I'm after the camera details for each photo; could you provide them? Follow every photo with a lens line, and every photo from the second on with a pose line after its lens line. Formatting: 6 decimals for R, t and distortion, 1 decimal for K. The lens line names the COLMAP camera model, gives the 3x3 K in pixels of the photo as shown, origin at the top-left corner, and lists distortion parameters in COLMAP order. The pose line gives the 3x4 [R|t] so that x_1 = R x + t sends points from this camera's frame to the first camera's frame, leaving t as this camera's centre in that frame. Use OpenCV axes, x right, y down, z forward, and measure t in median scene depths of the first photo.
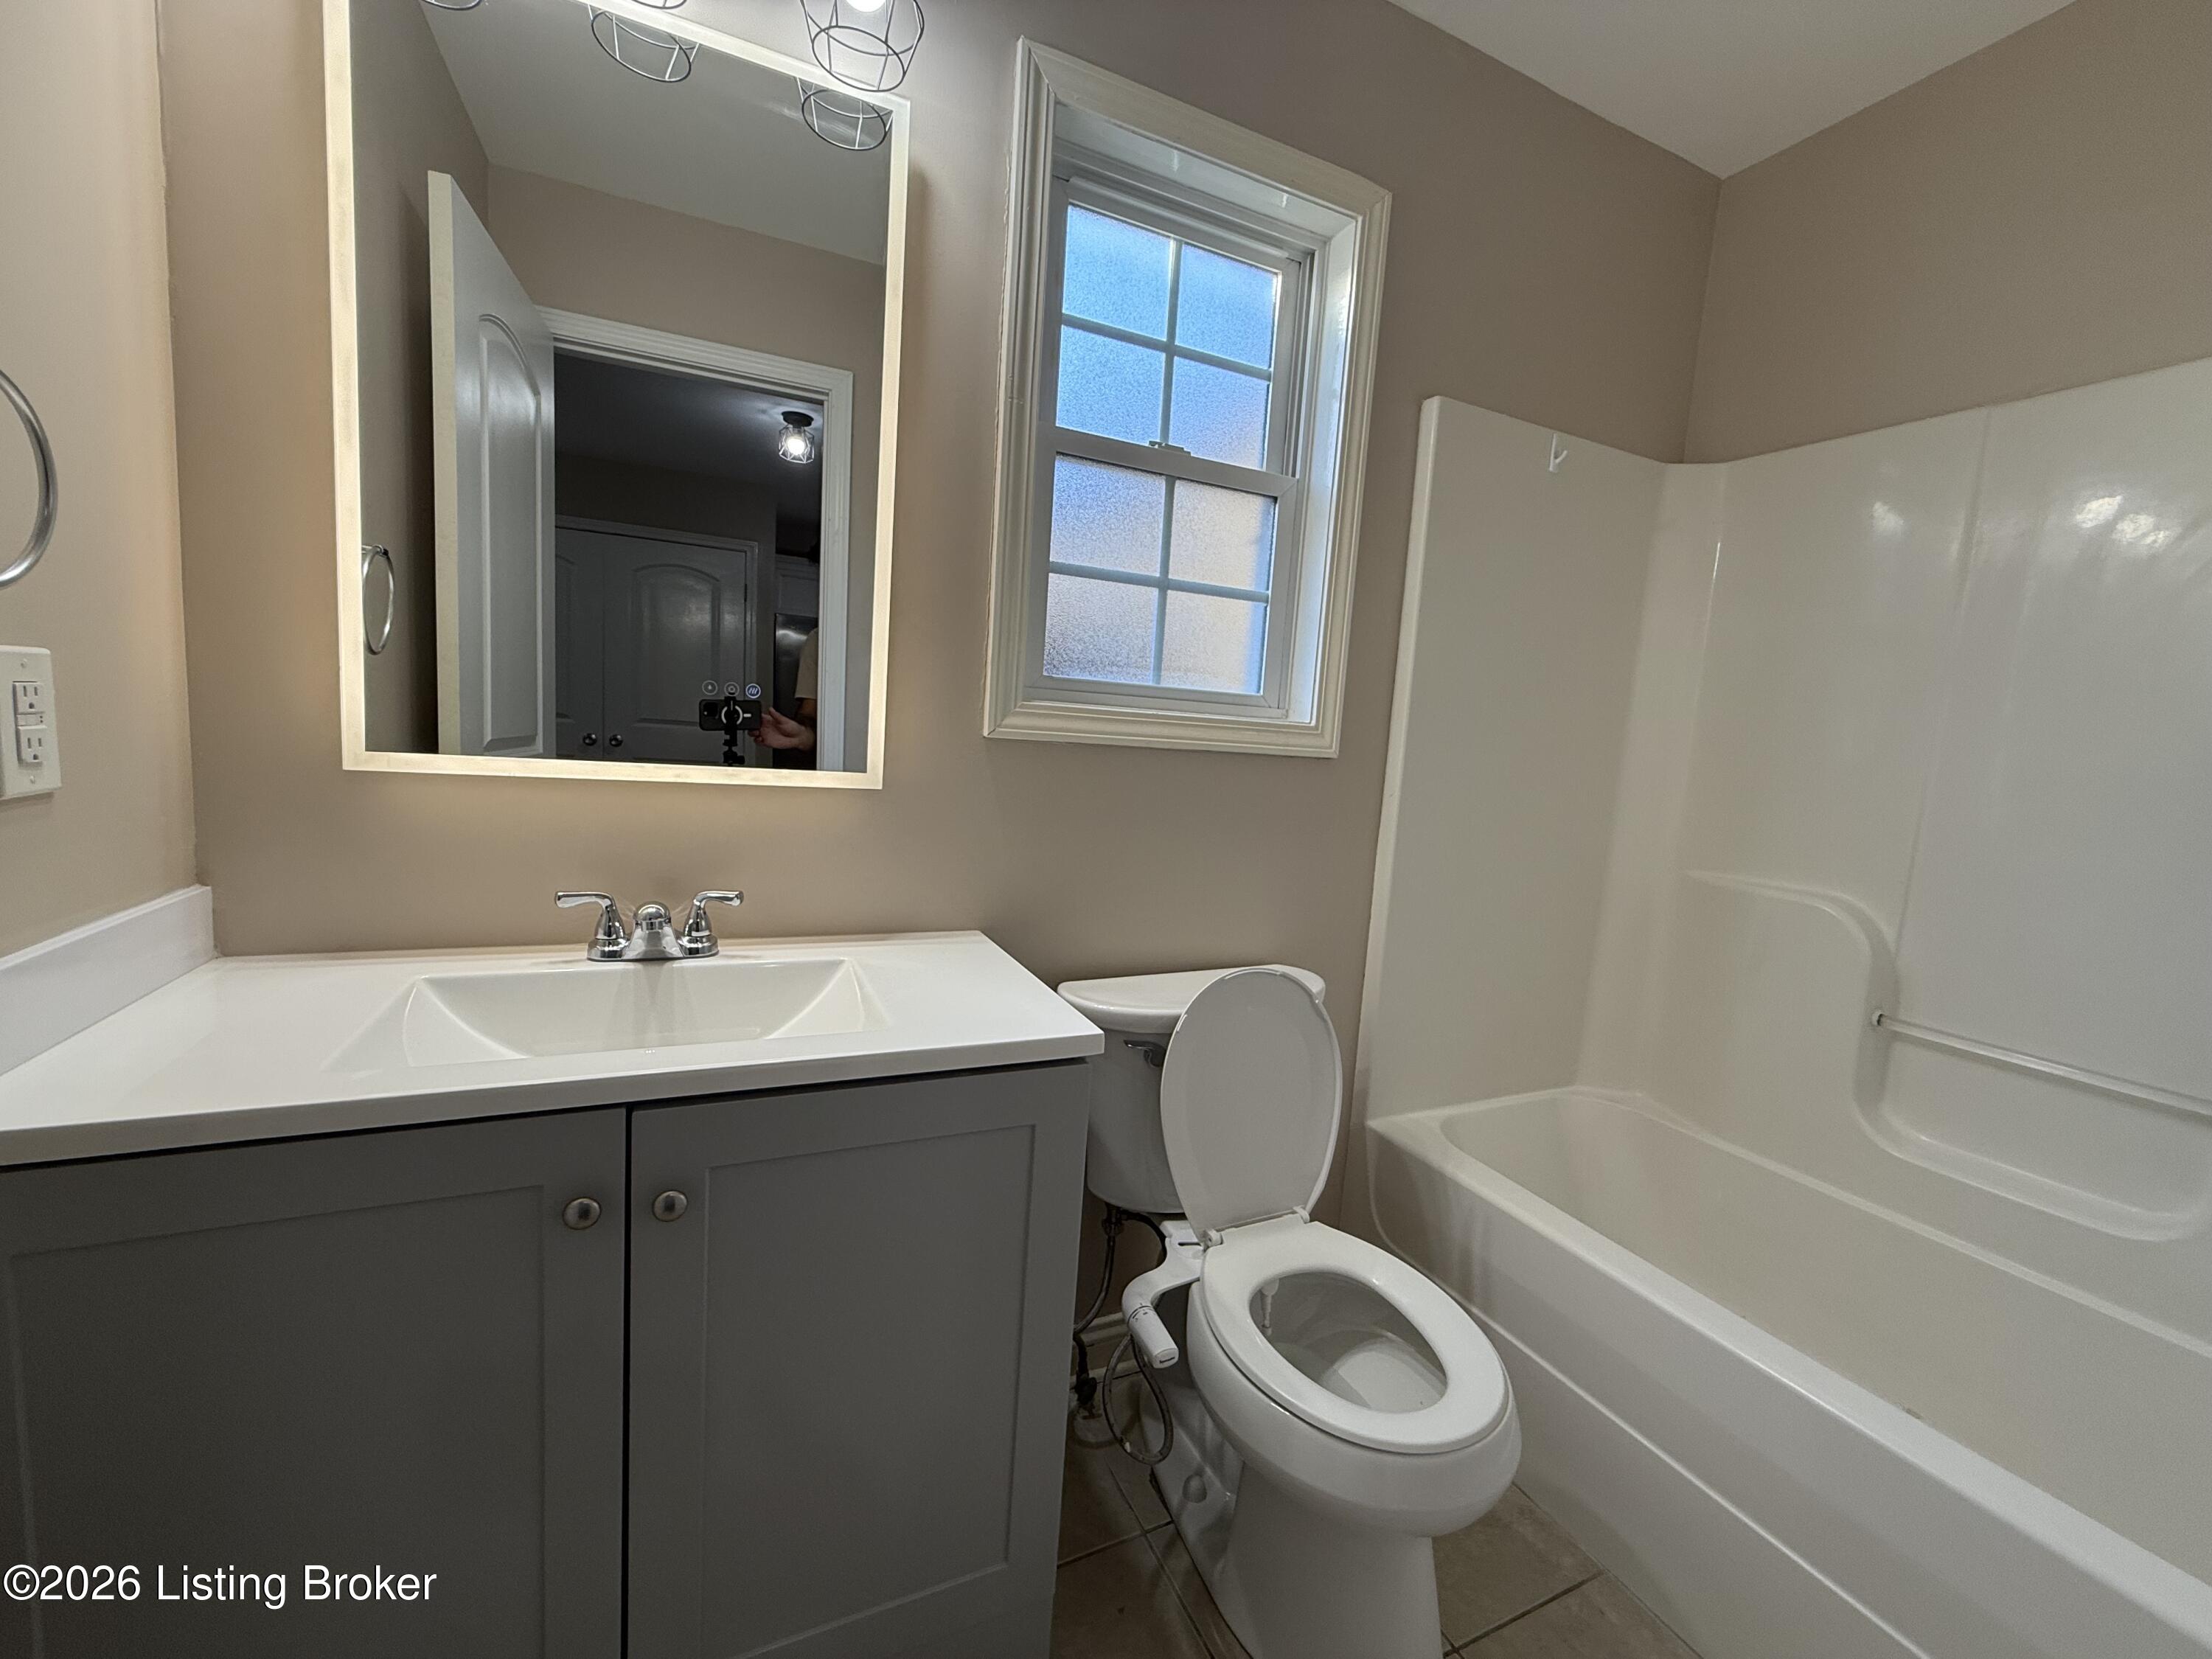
lens RADIAL K [[867.8, 0, 1111.2], [0, 867.8, 832.5], [0, 0, 1]] dist [-0.000478, 0.000375]
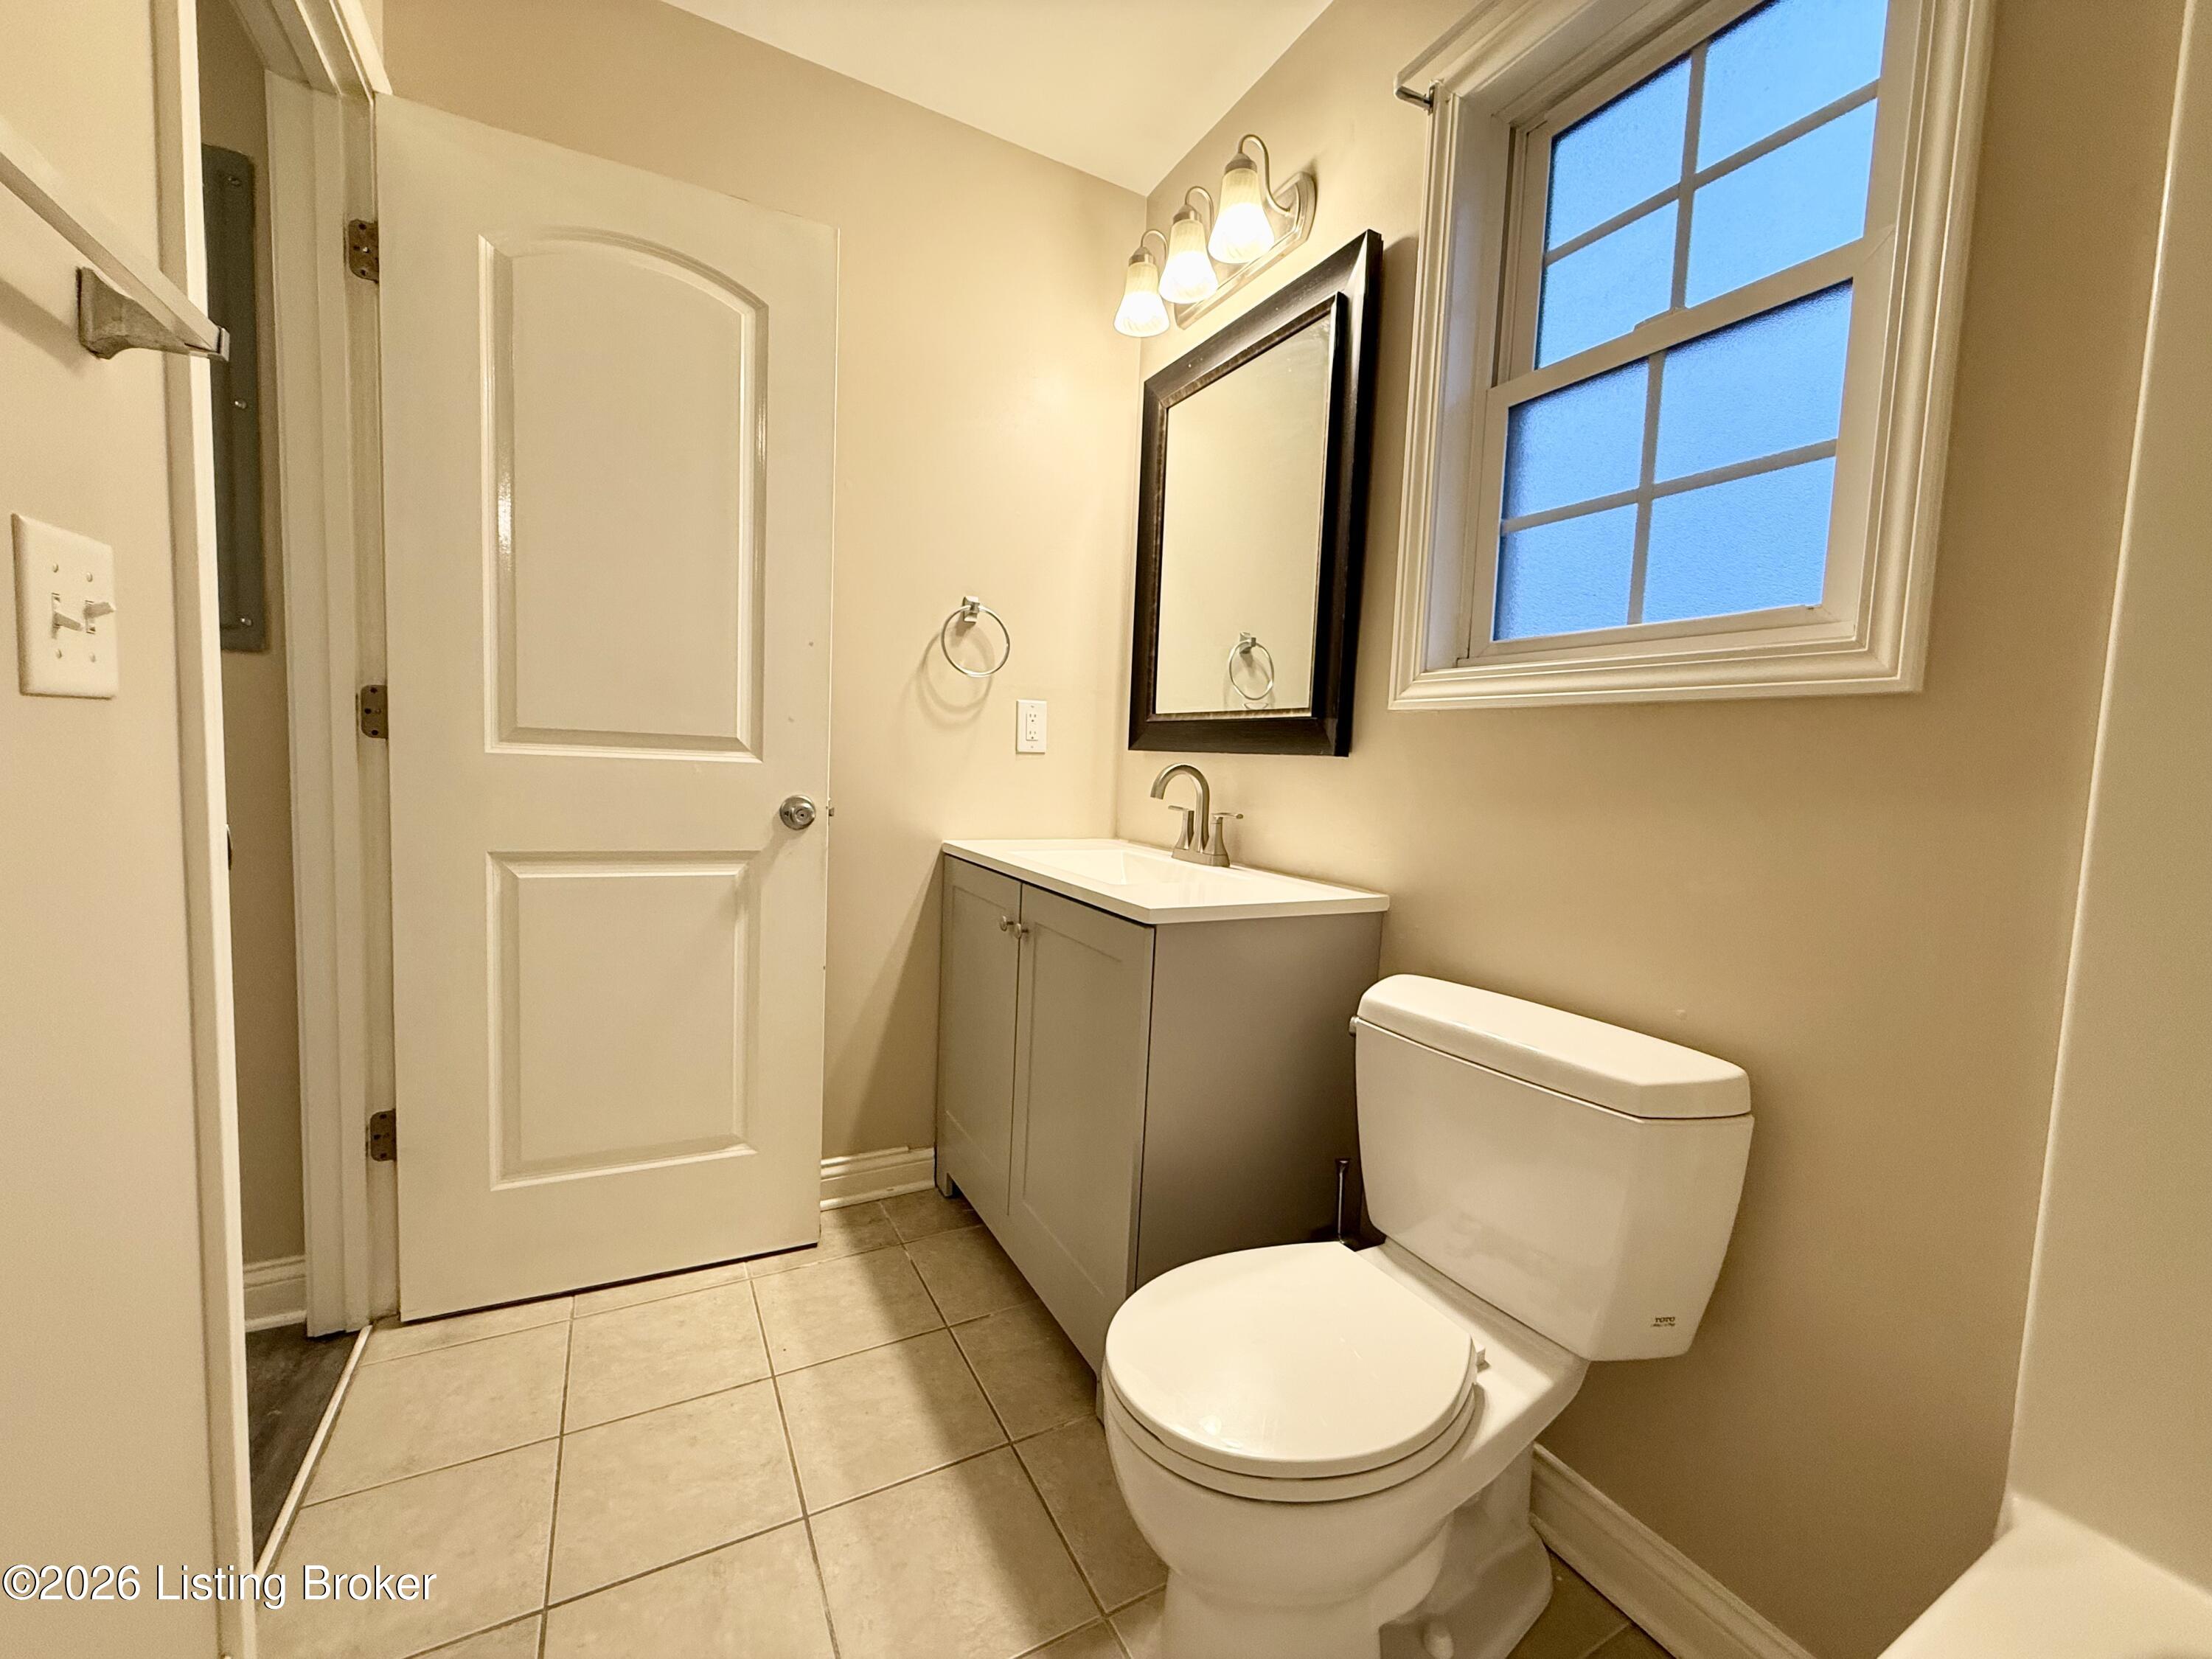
lens RADIAL K [[881.8, 0, 1109.0], [0, 881.8, 828.2], [0, 0, 1]] dist [0.000298, 0.000301]
pose [[0.073200, 0.019988, -0.997117, 0.809303], [-0.140940, 0.989973, 0.009498, 0.064264], [0.987308, 0.139839, 0.075283, 0.518702]]
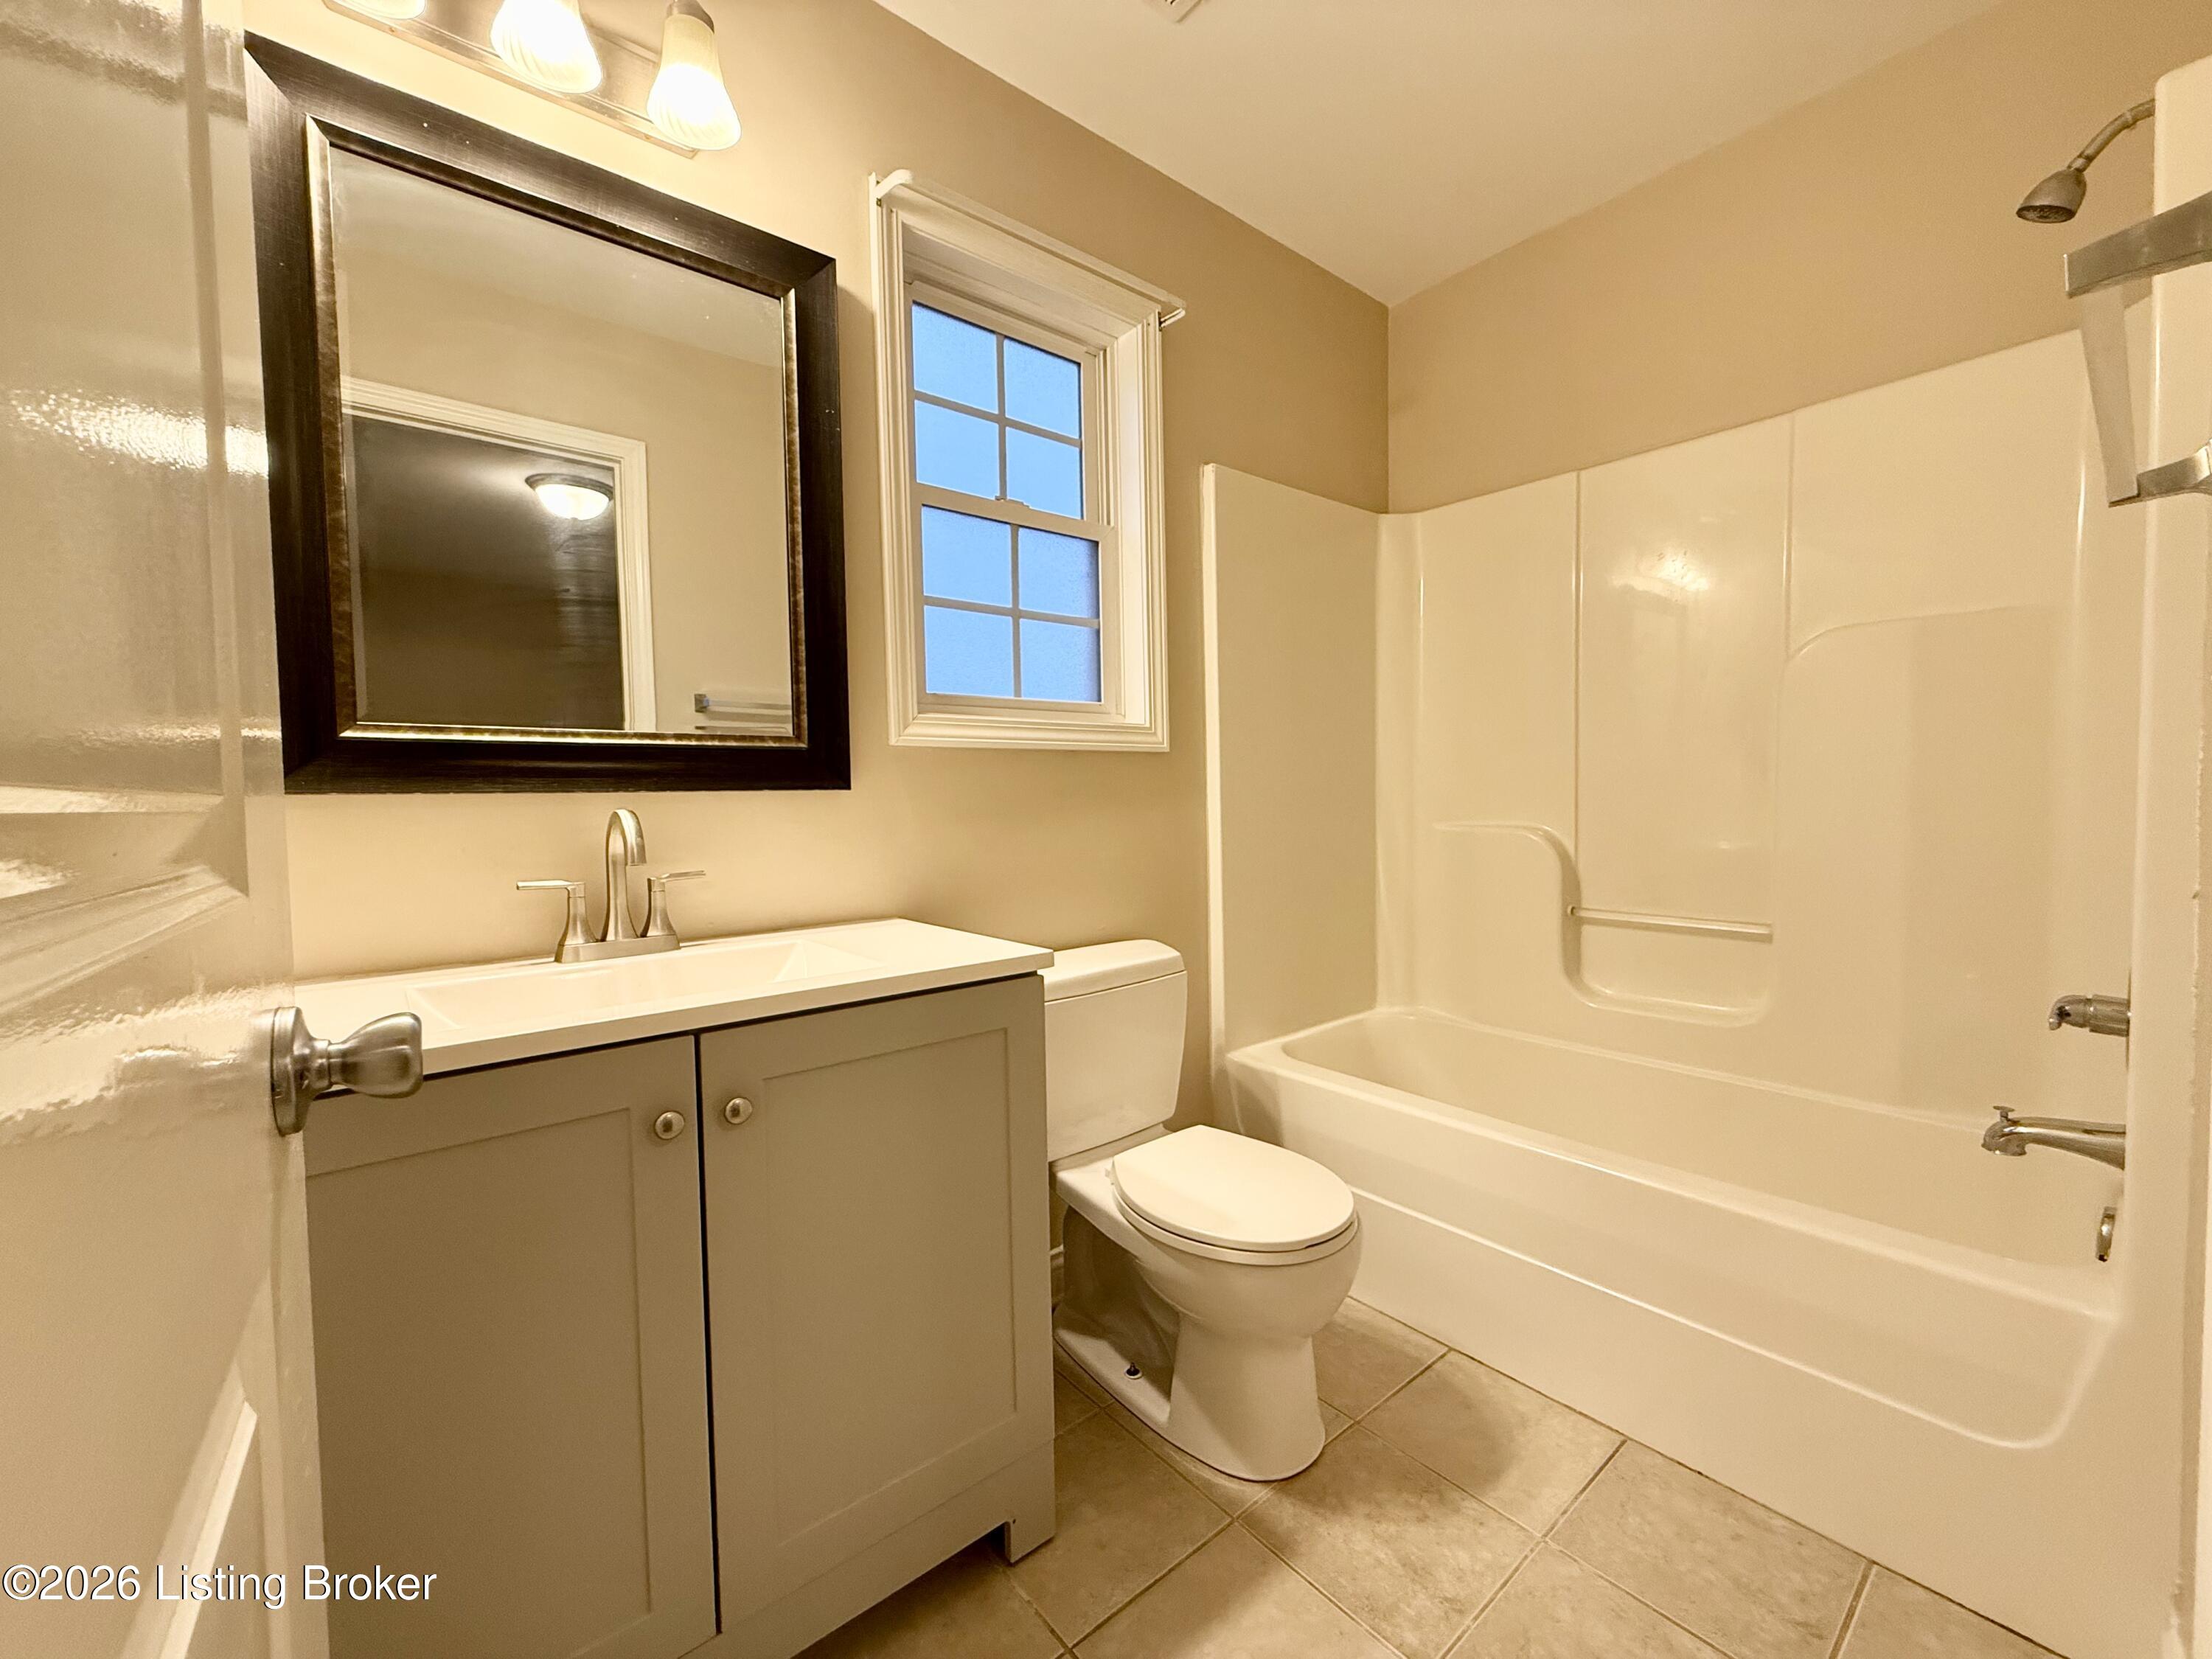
lens RADIAL K [[867.8, 0, 1111.2], [0, 867.8, 832.5], [0, 0, 1]] dist [-0.000478, 0.000375]
pose [[0.963385, -0.092938, 0.251499, -0.139216], [0.108289, 0.992966, -0.047872, 0.079773], [-0.245281, 0.073354, 0.966673, -0.150633]]
